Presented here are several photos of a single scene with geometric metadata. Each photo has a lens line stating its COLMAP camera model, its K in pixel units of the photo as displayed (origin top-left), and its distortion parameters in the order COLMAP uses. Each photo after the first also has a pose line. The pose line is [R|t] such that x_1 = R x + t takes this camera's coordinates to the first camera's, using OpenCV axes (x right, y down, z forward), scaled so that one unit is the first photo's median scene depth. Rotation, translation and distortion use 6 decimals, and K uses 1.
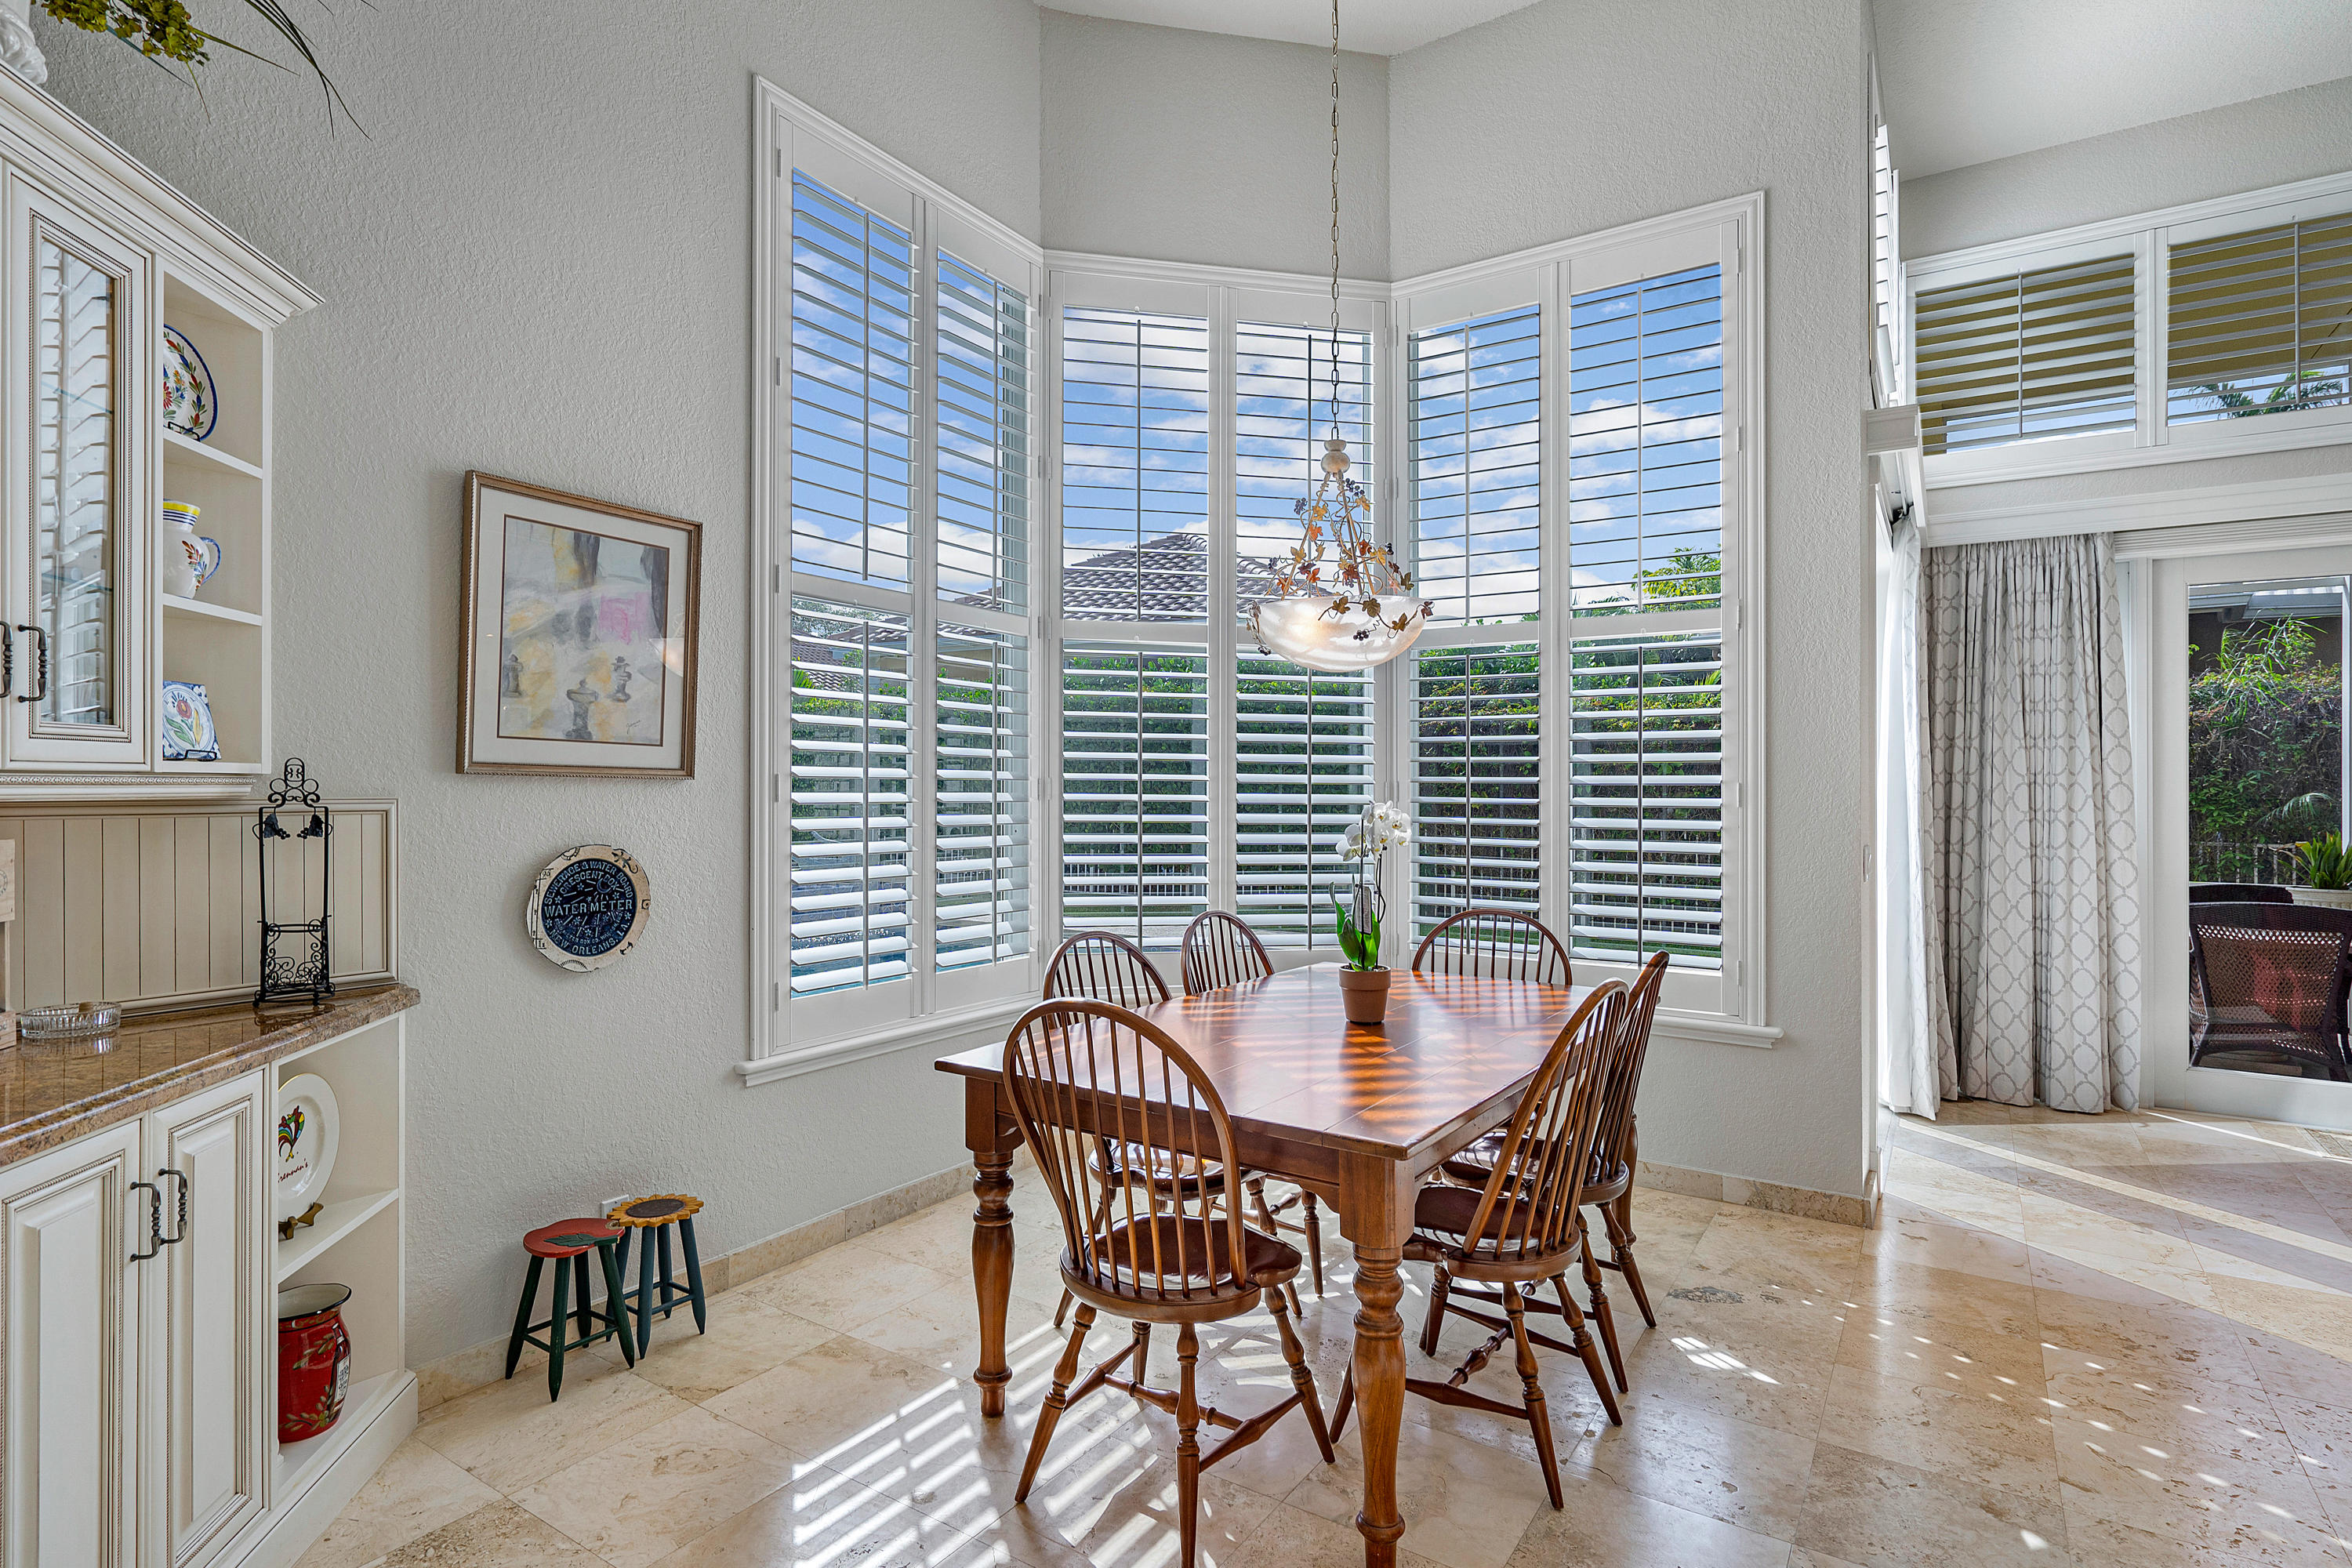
lens RADIAL K [[1177.7, 0, 1180.4], [0, 1177.7, 783.3], [0, 0, 1]] dist [-0.003568, 0.002833]
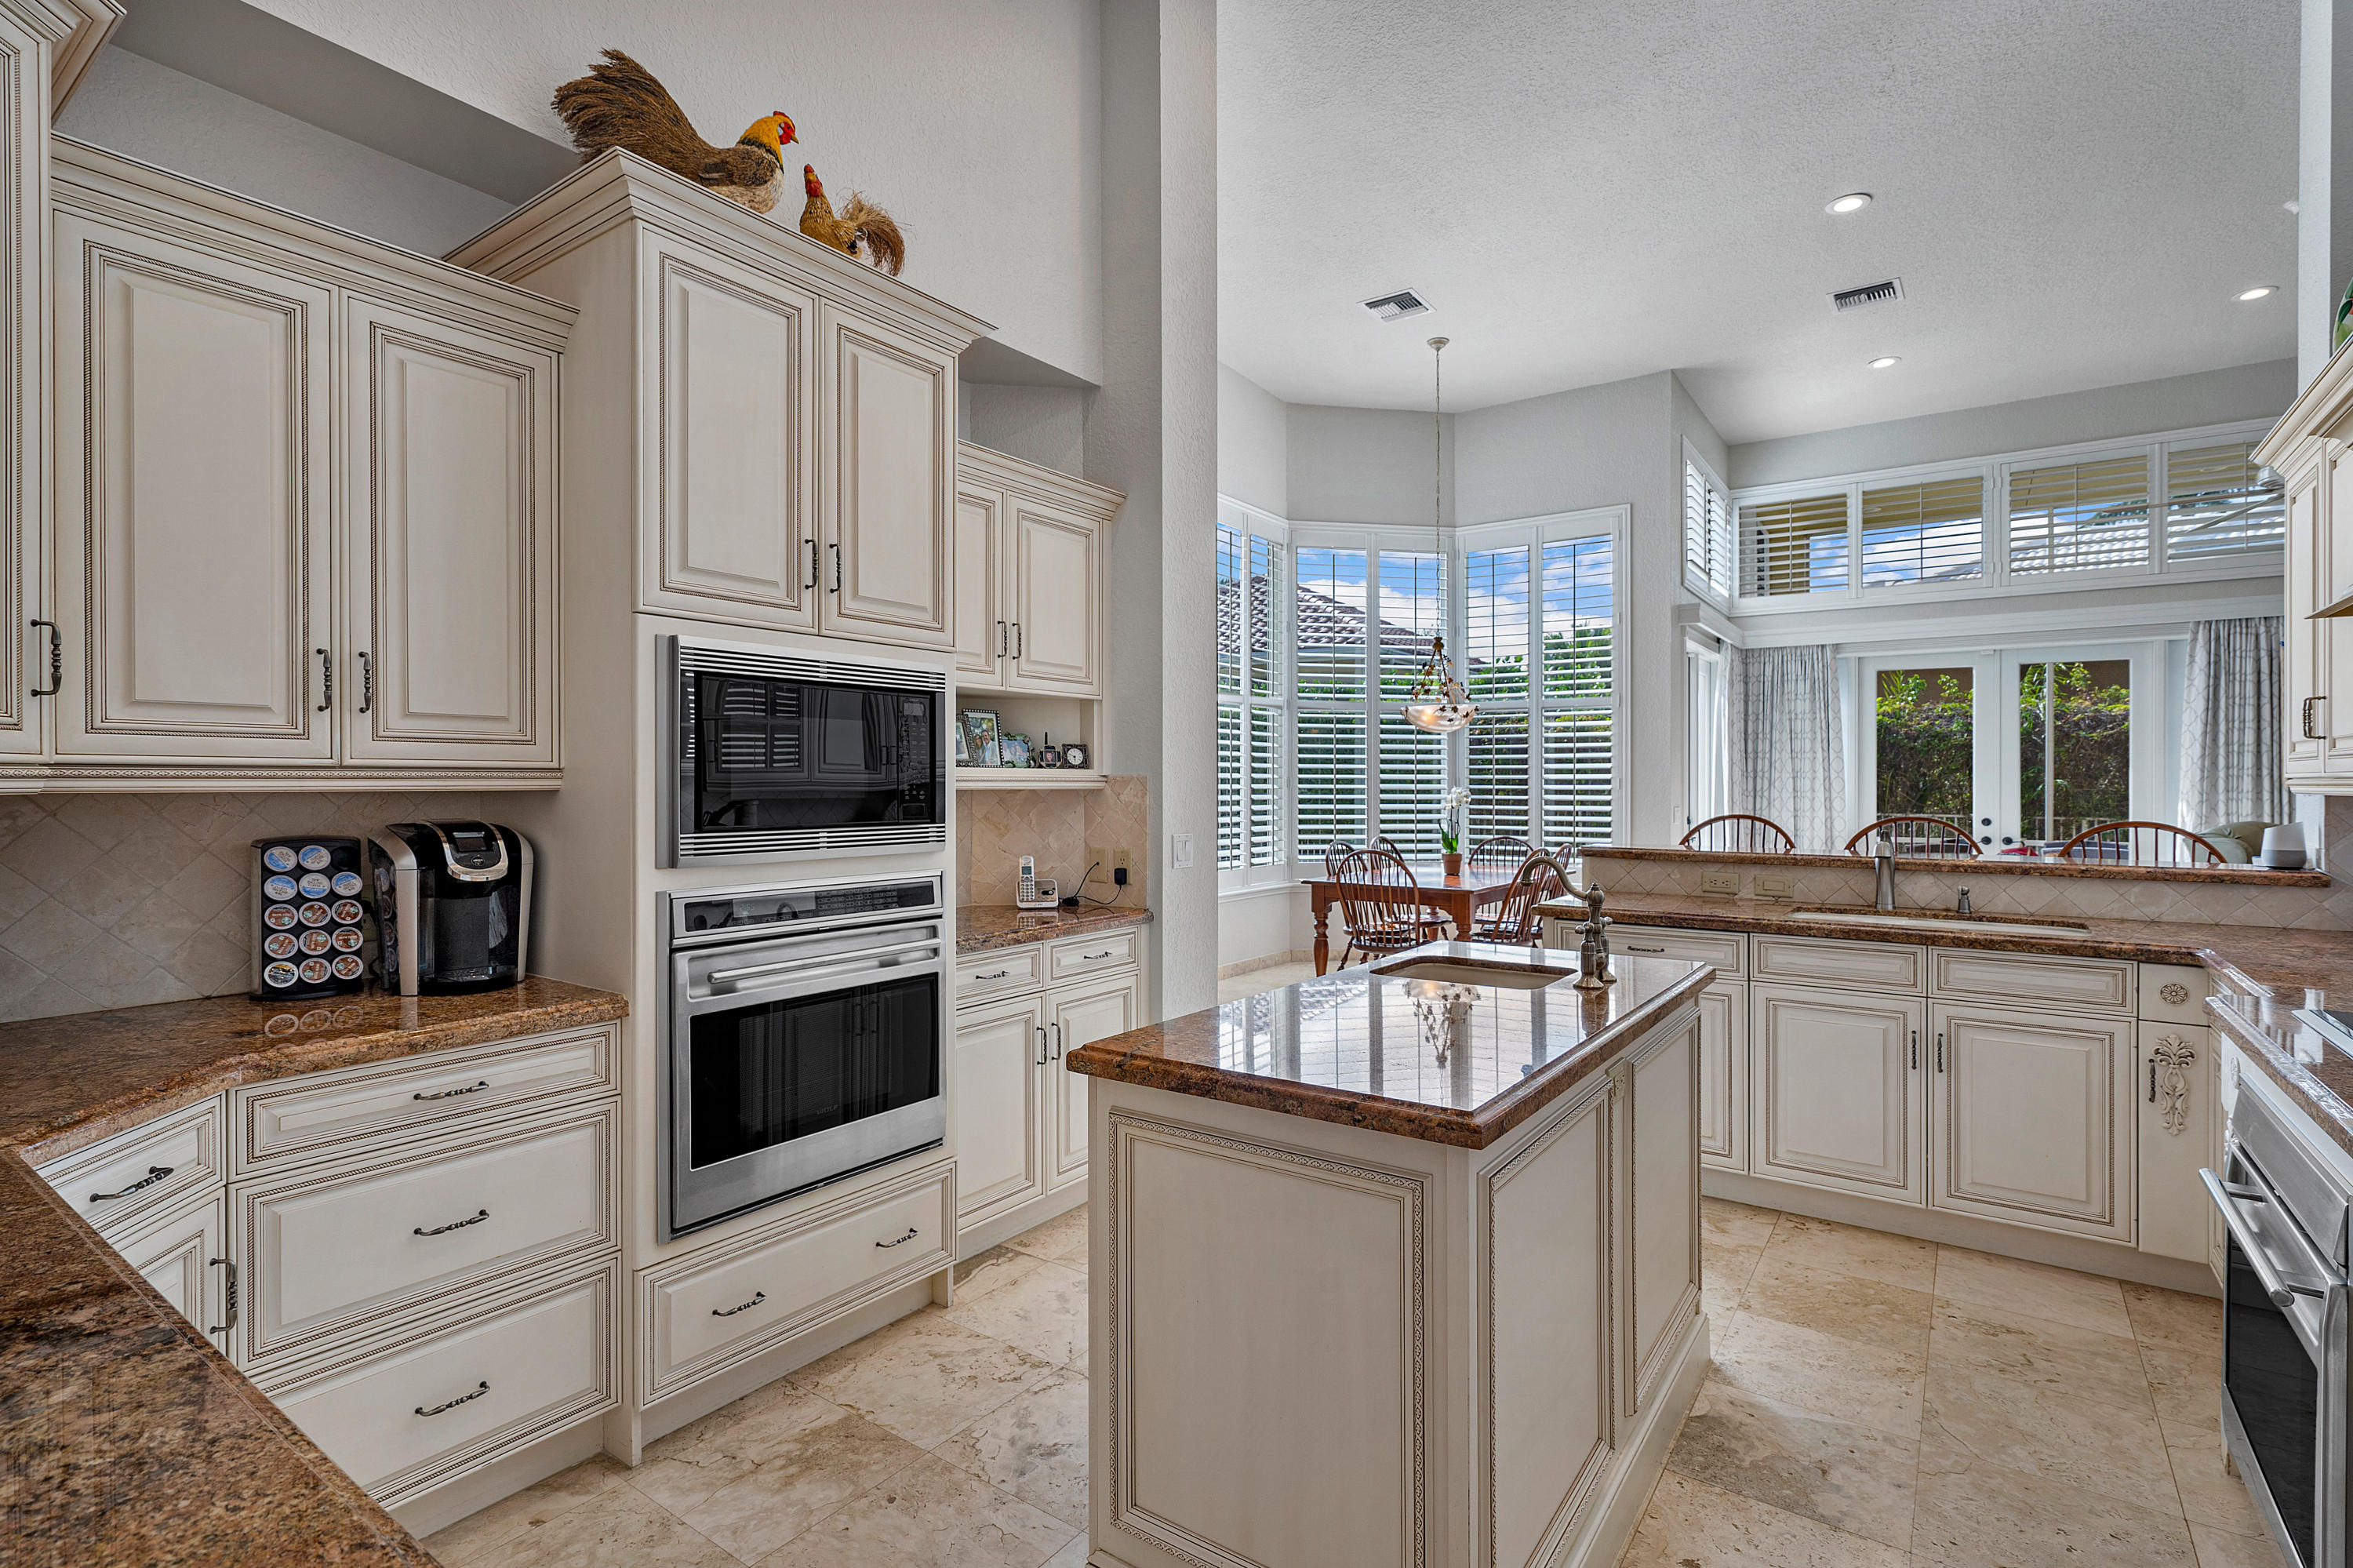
lens RADIAL K [[1083.4, 0, 1255.6], [0, 1083.4, 776.1], [0, 0, 1]] dist [-0.001920, -0.000293]
pose [[0.999759, -0.002064, 0.021836, -0.171938], [0.001991, 0.999992, 0.003396, -0.009517], [-0.021842, -0.003352, 0.999756, -0.712844]]
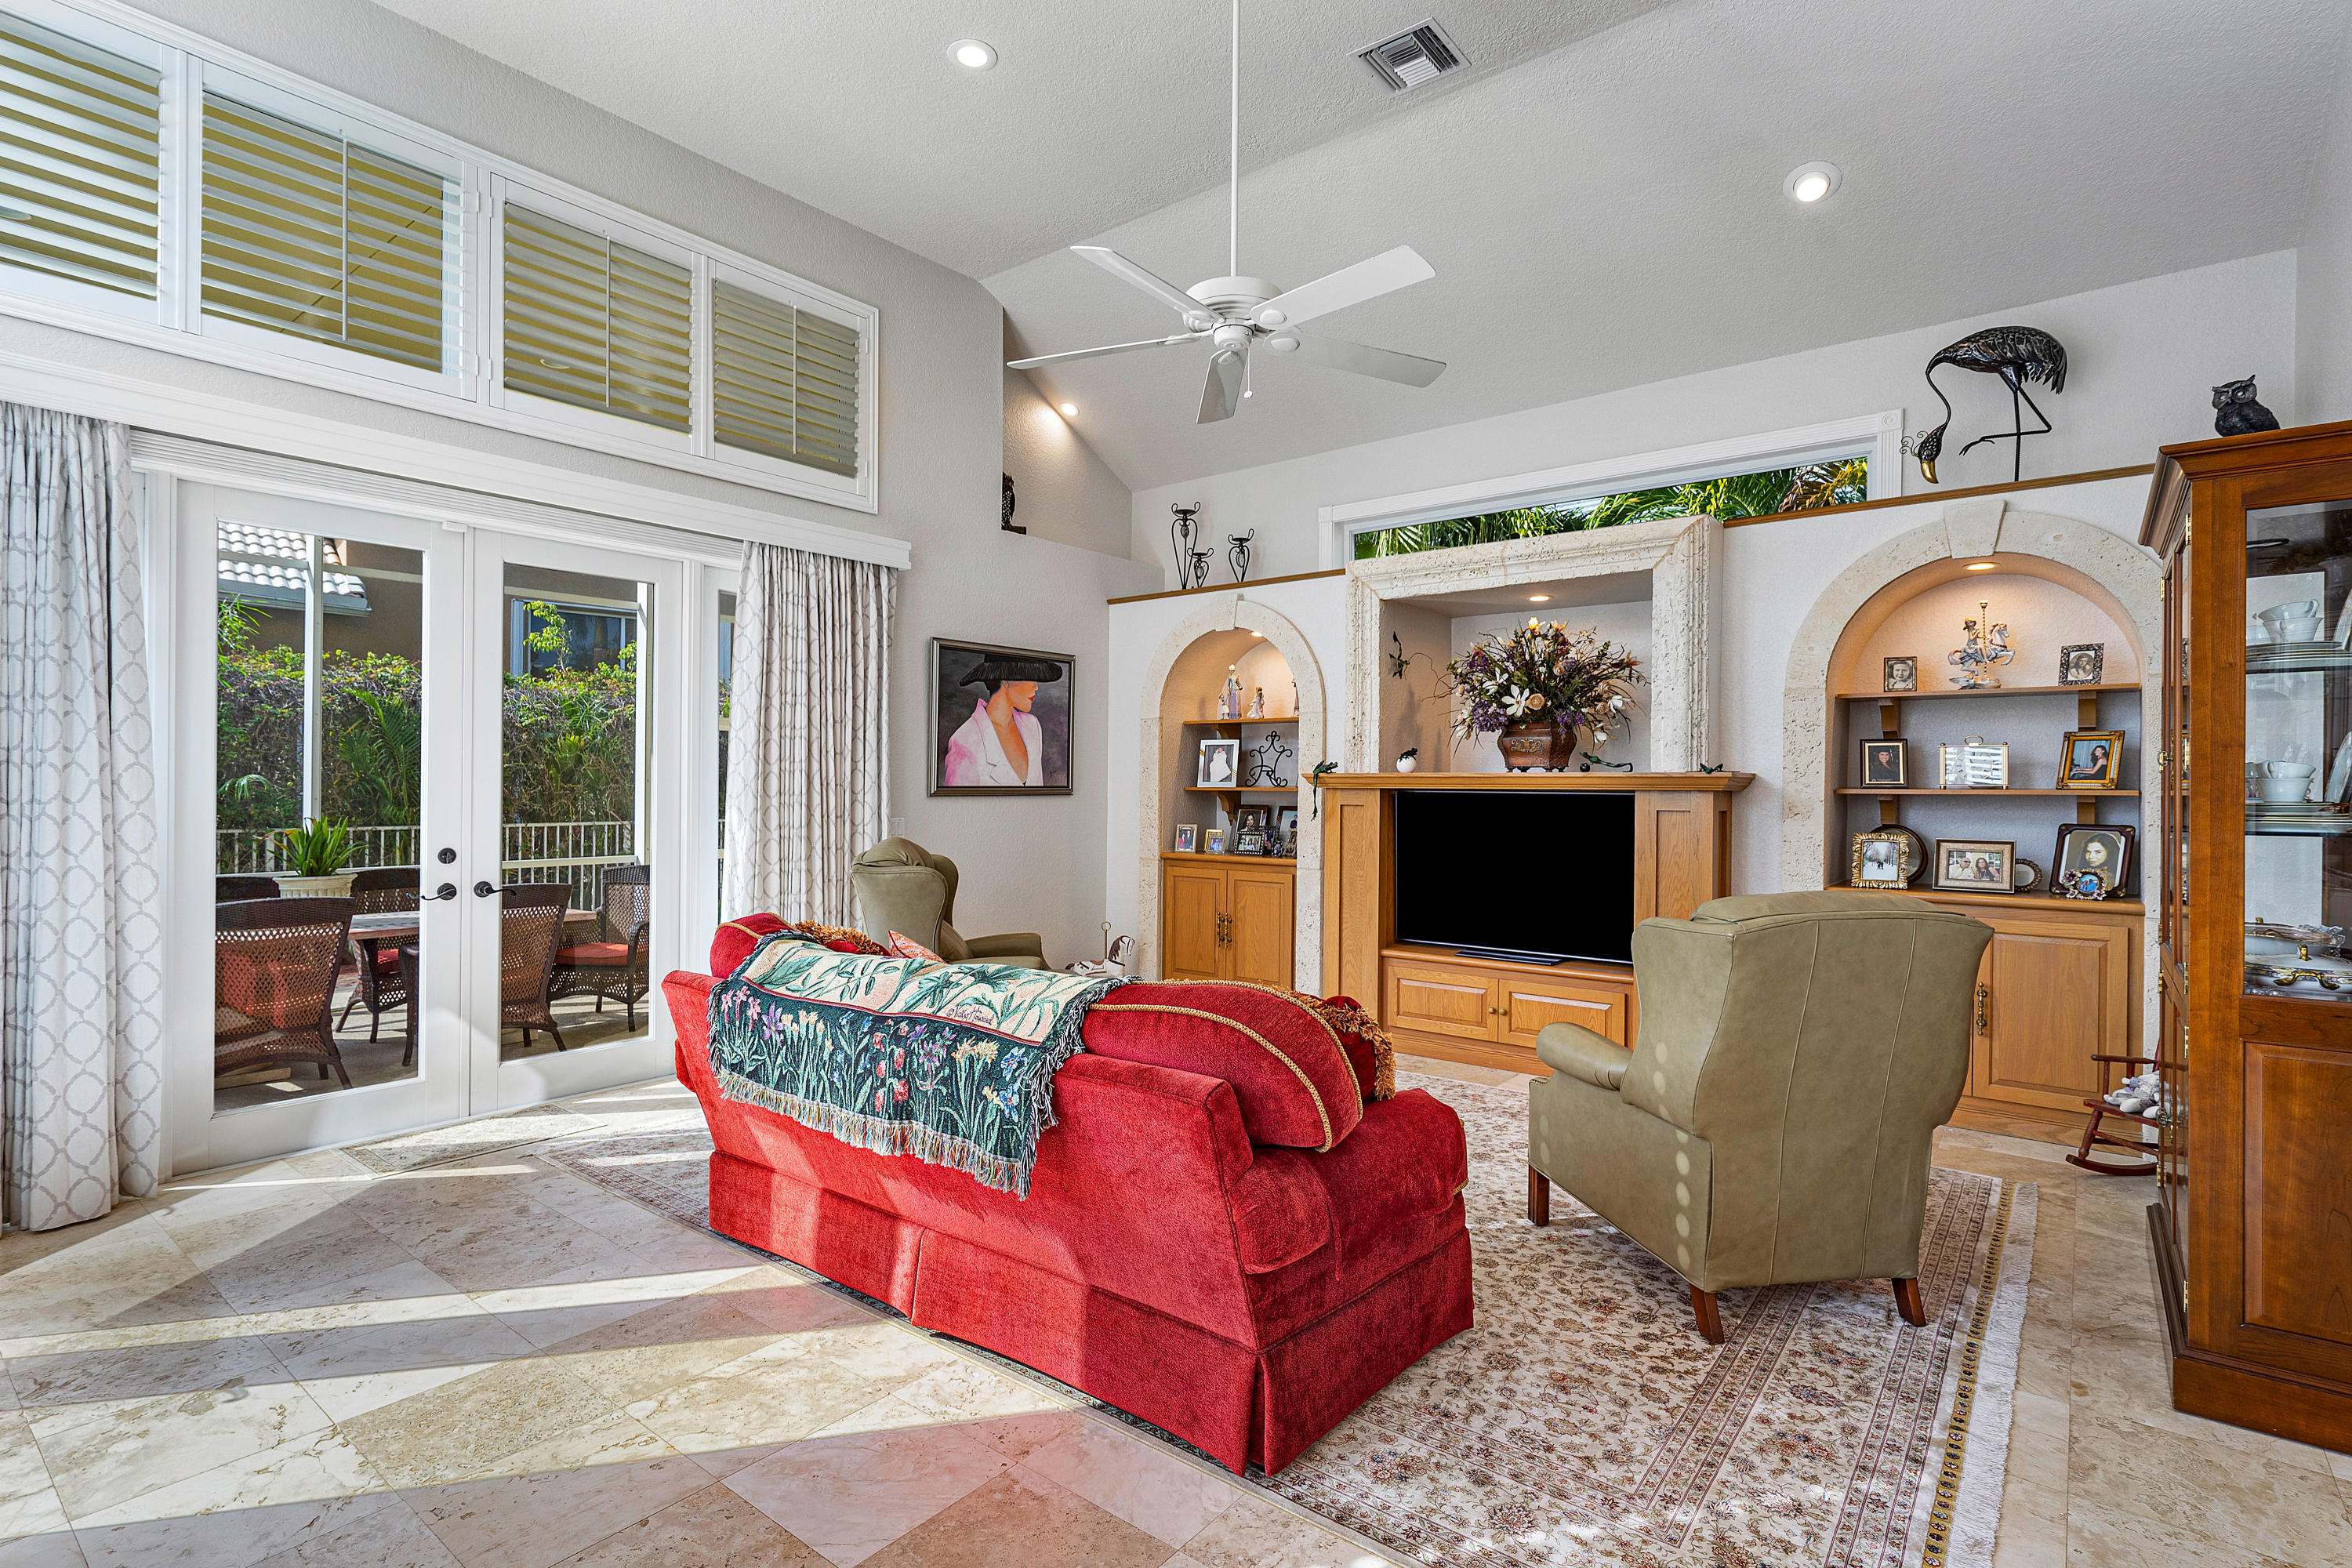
lens RADIAL K [[1177.7, 0, 1191.0], [0, 1177.7, 783.5], [0, 0, 1]] dist [-0.003568, 0.002833]
pose [[0.103365, -0.001090, 0.994643, 0.121389], [-0.014126, 0.999897, 0.002564, 0.000991], [-0.994543, -0.014315, 0.103339, 0.252432]]
